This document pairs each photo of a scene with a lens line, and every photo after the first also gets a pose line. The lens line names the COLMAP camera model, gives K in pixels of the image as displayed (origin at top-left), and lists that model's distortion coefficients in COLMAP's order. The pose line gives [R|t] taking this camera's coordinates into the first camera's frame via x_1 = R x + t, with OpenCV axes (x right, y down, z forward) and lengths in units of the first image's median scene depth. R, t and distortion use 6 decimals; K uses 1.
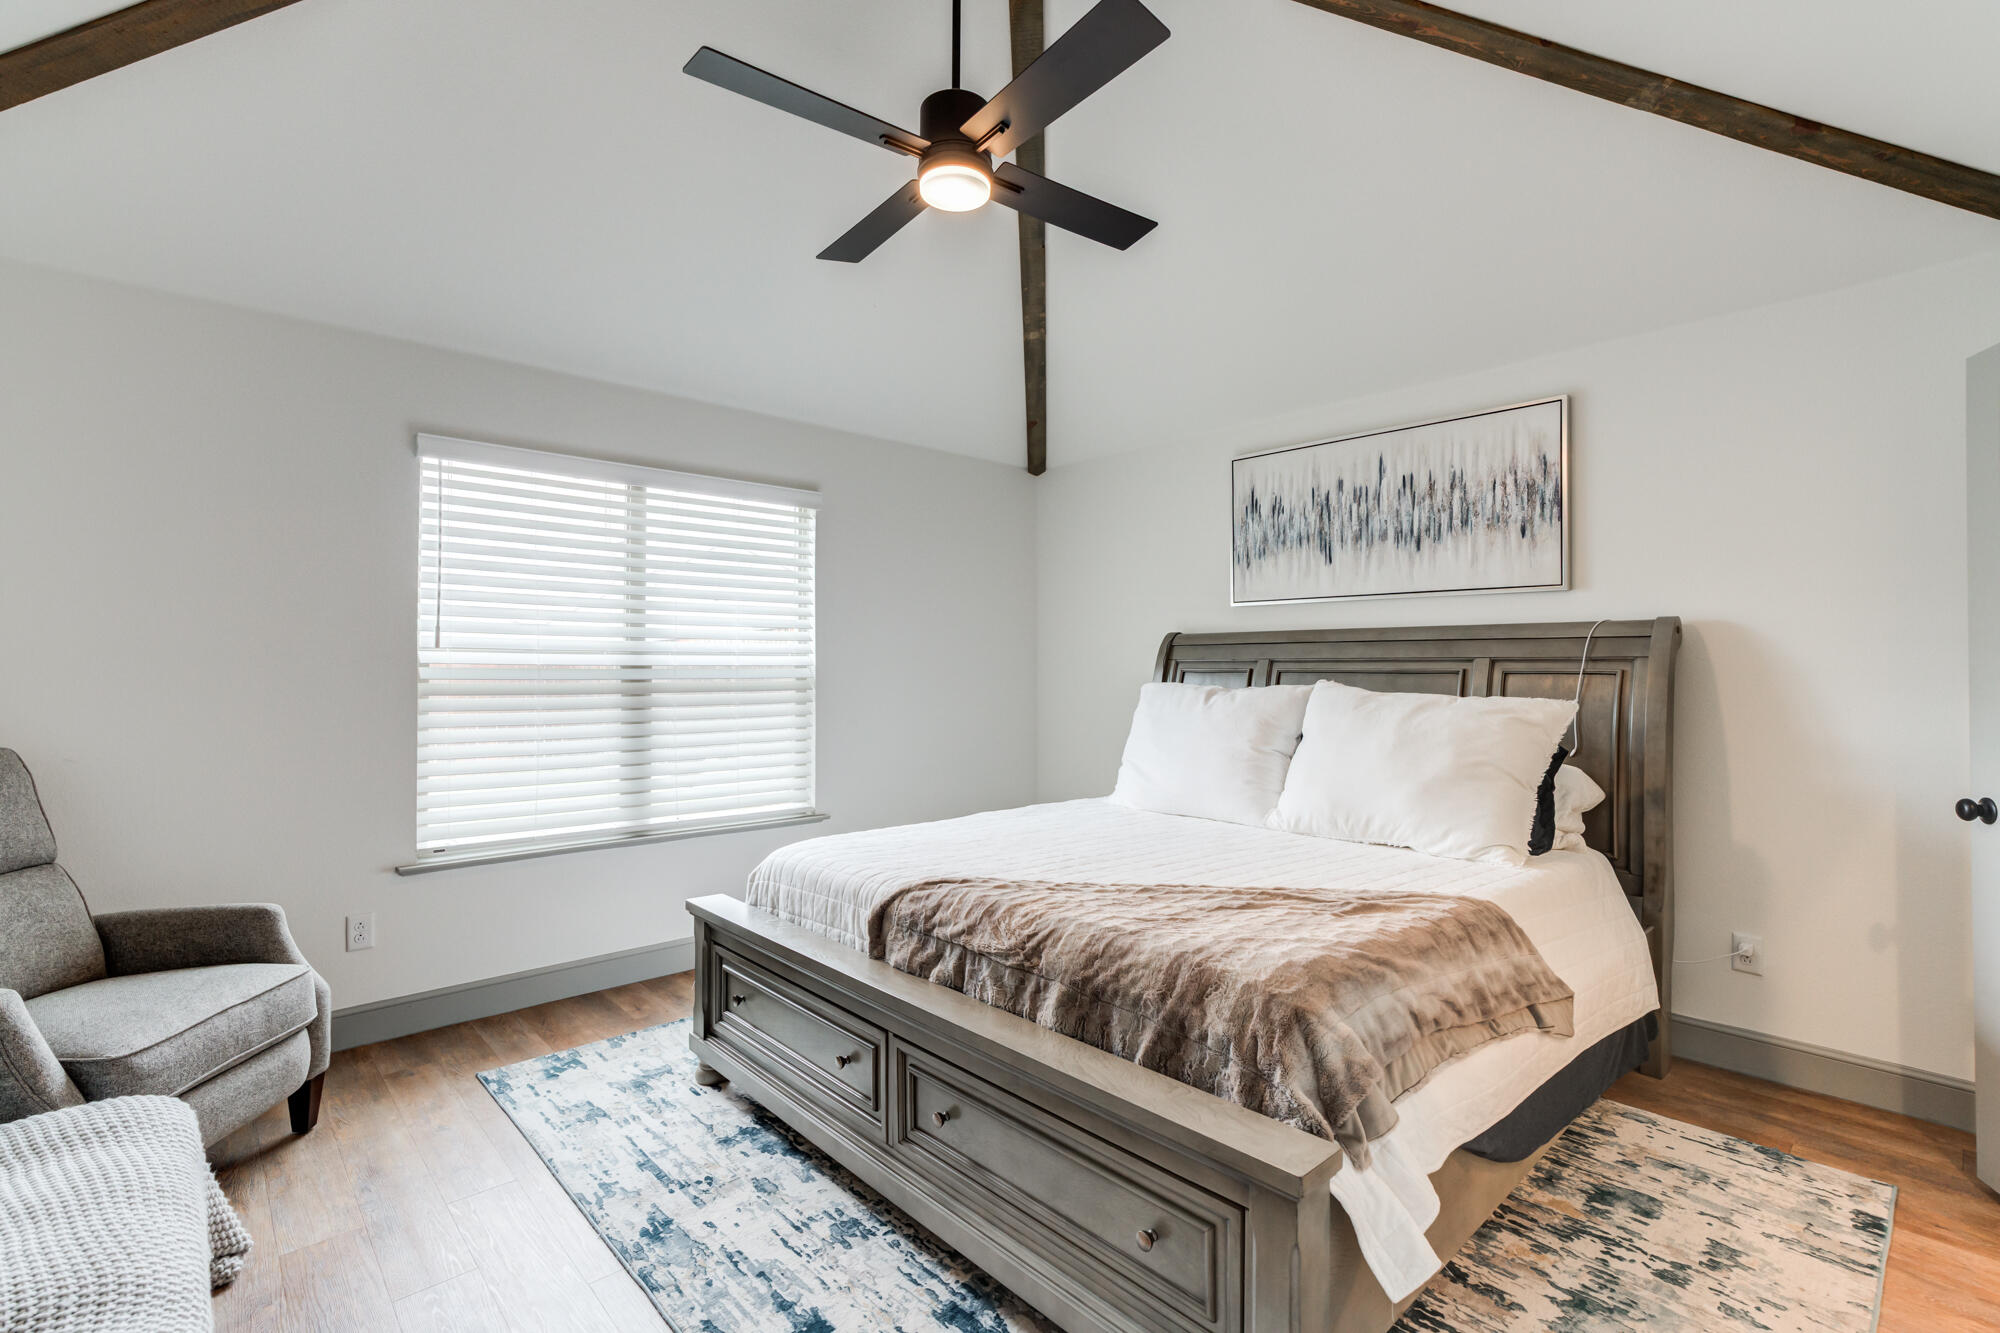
lens RADIAL K [[894.4, 0, 997.9], [0, 894.4, 660.1], [0, 0, 1]] dist [-0.018924, 0.014581]
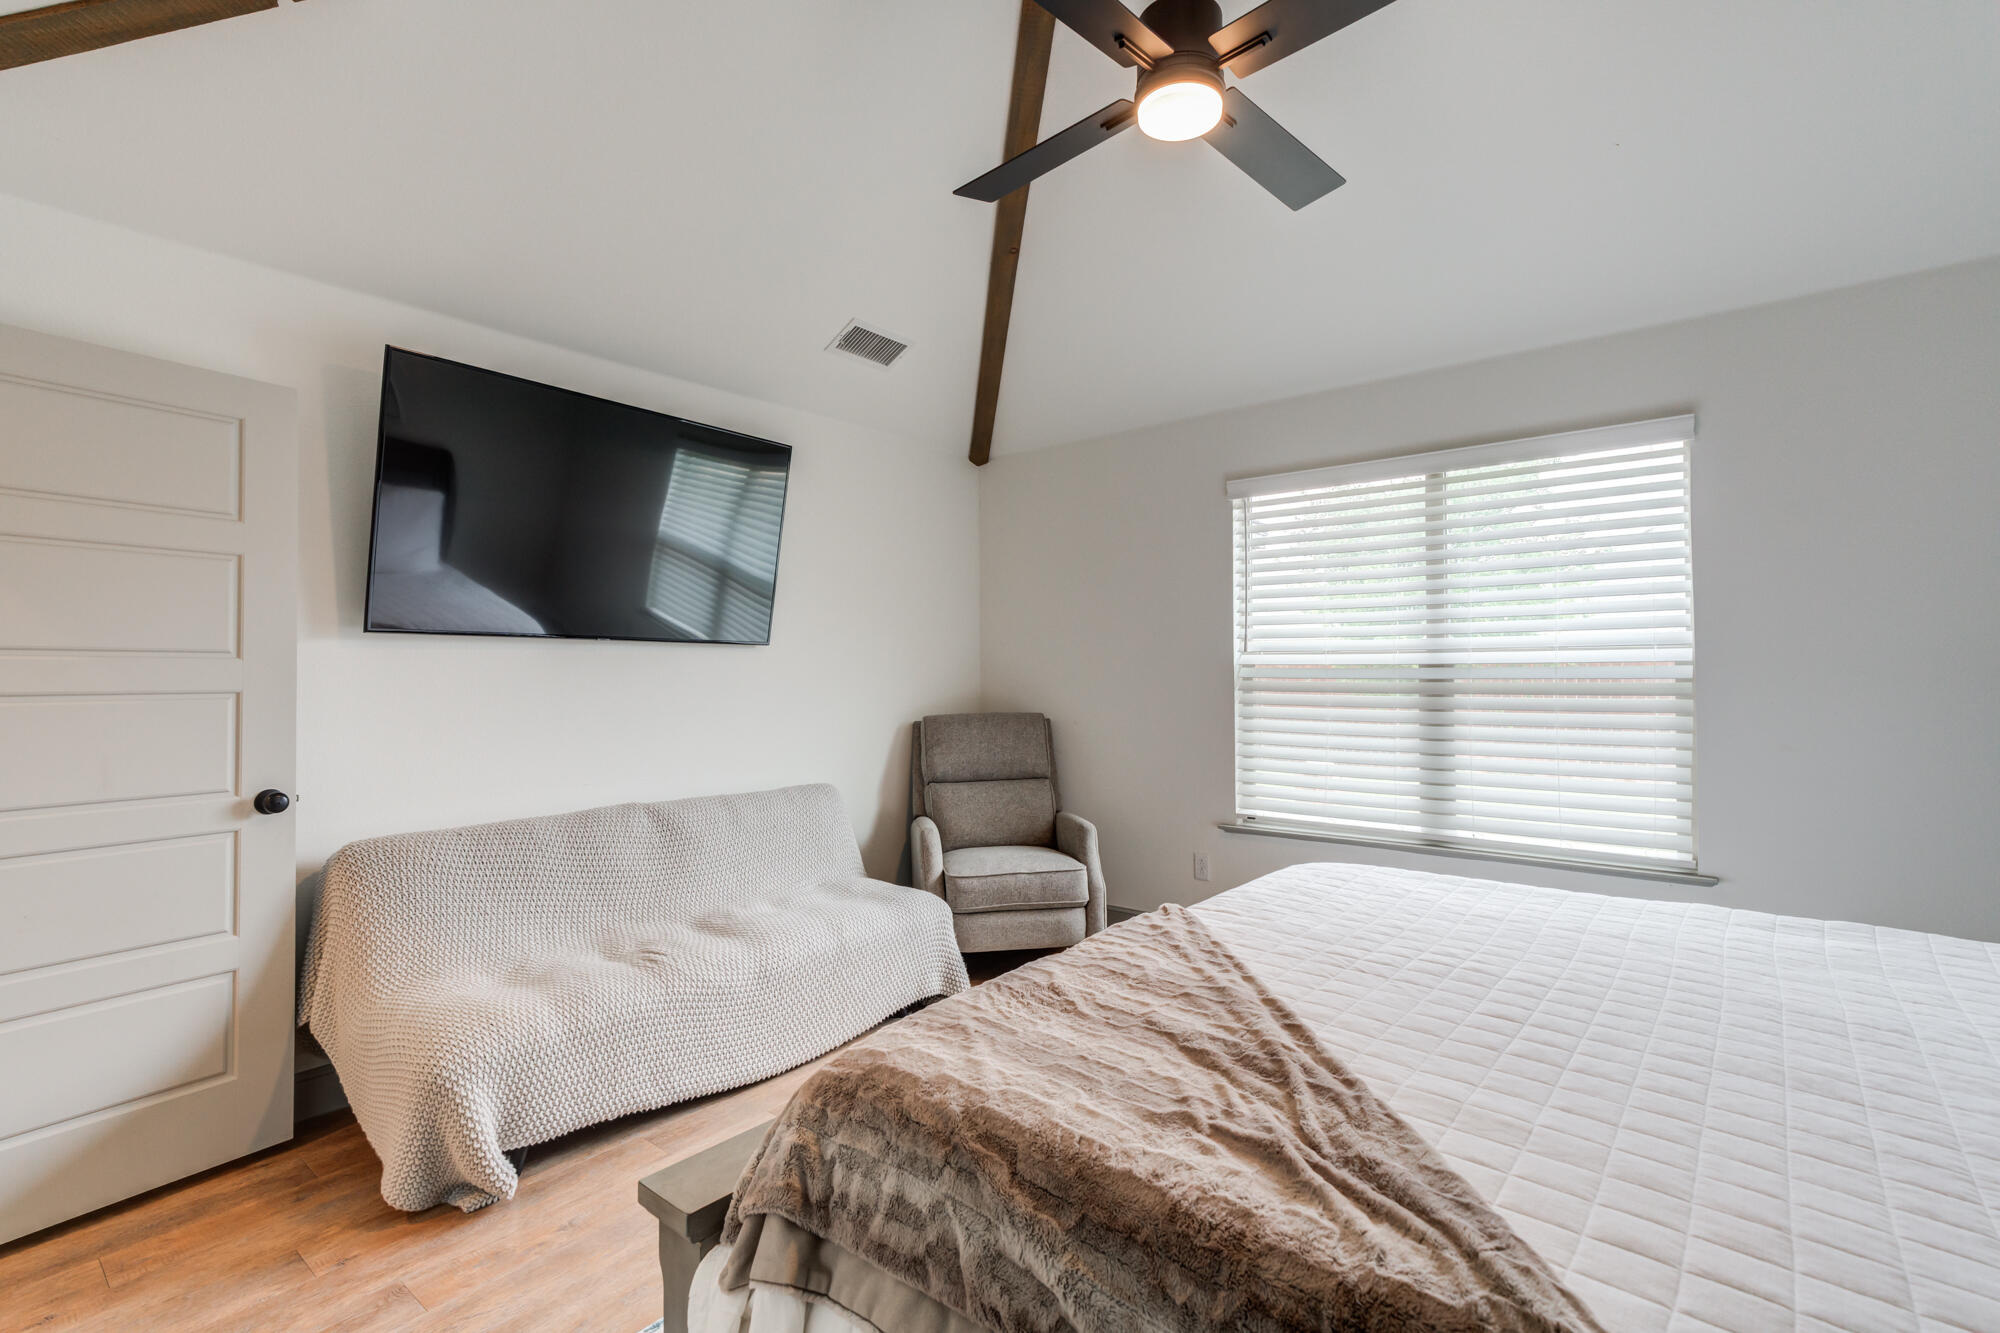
lens RADIAL K [[894.4, 0, 997.9], [0, 894.4, 660.1], [0, 0, 1]] dist [-0.018924, 0.014581]
pose [[0.165312, -0.012995, -0.986156, 0.458995], [0.015653, 0.999822, -0.010551, 0.004450], [0.986117, -0.013692, 0.165486, 0.399947]]
